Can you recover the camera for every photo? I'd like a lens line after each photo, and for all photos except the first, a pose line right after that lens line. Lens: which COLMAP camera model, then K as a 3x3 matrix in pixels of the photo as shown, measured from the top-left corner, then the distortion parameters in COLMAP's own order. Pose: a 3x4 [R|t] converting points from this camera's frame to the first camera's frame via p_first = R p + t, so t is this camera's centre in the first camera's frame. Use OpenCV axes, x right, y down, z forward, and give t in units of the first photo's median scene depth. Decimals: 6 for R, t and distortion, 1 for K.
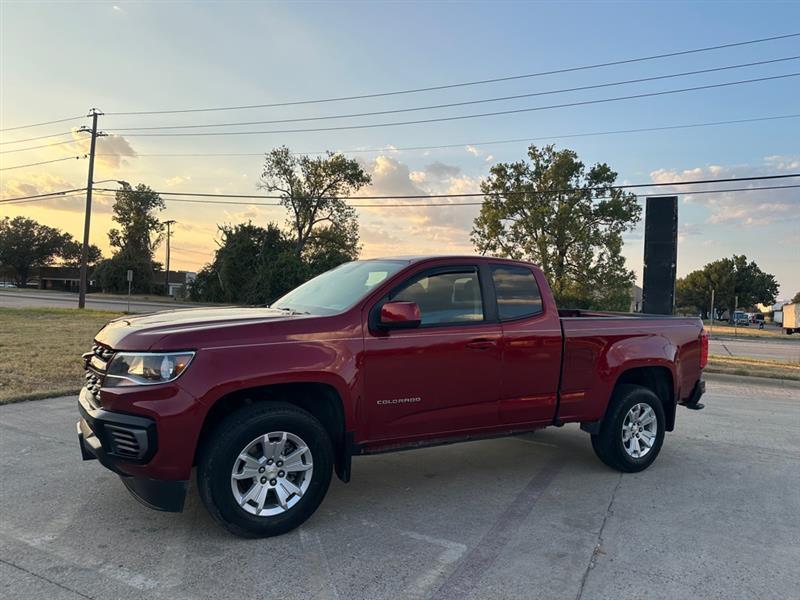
lens RADIAL K [[561.9, 0, 405.8], [0, 561.9, 301.5], [0, 0, 1]] dist [0.017663, -0.026938]
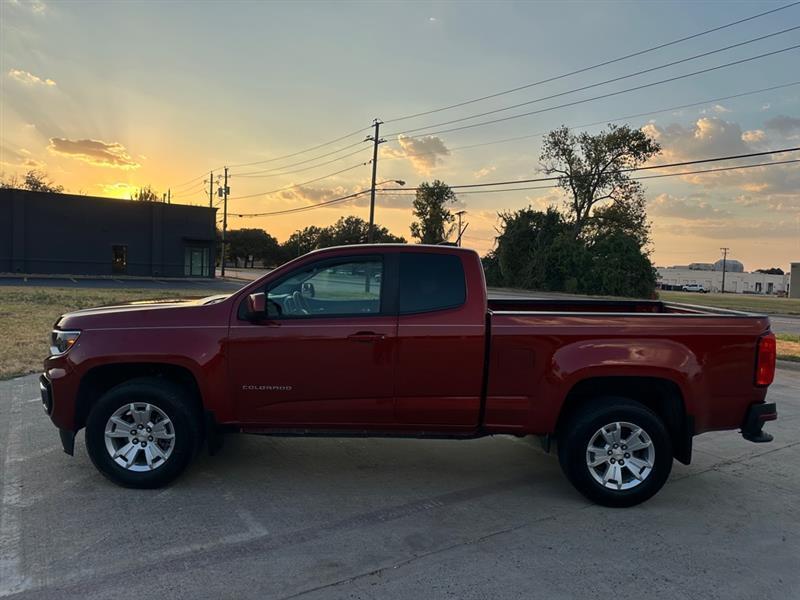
lens RADIAL K [[561.9, 0, 398.8], [0, 561.9, 305.1], [0, 0, 1]] dist [0.017663, -0.026938]
pose [[0.857049, 0.015159, -0.515013, 0.046496], [0.002736, 0.999419, 0.033971, -0.000727], [0.515228, -0.030524, 0.856509, 0.014692]]
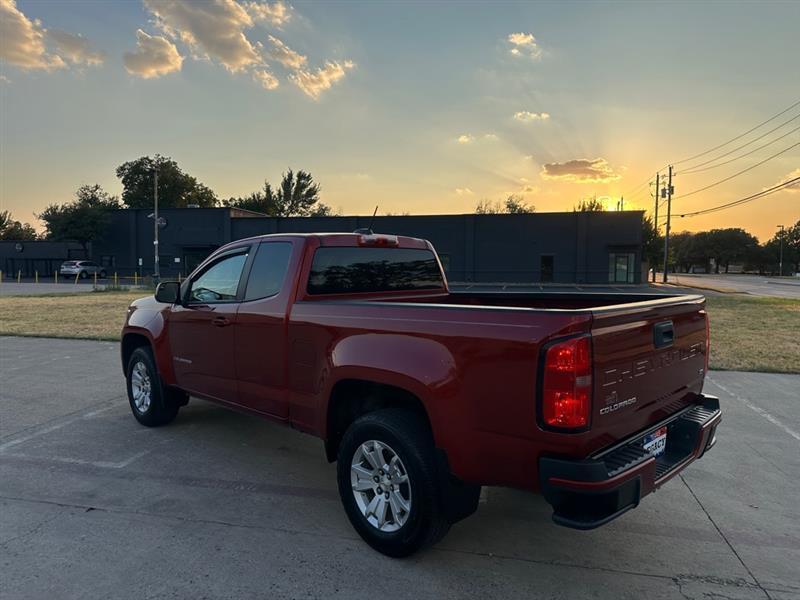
lens RADIAL K [[561.9, 0, 390.1], [0, 561.9, 304.5], [0, 0, 1]] dist [0.017663, -0.026938]
pose [[0.213061, 0.013146, -0.976951, 0.085516], [0.005269, 0.999879, 0.014603, 0.002086], [0.977025, -0.008259, 0.212966, 0.075160]]
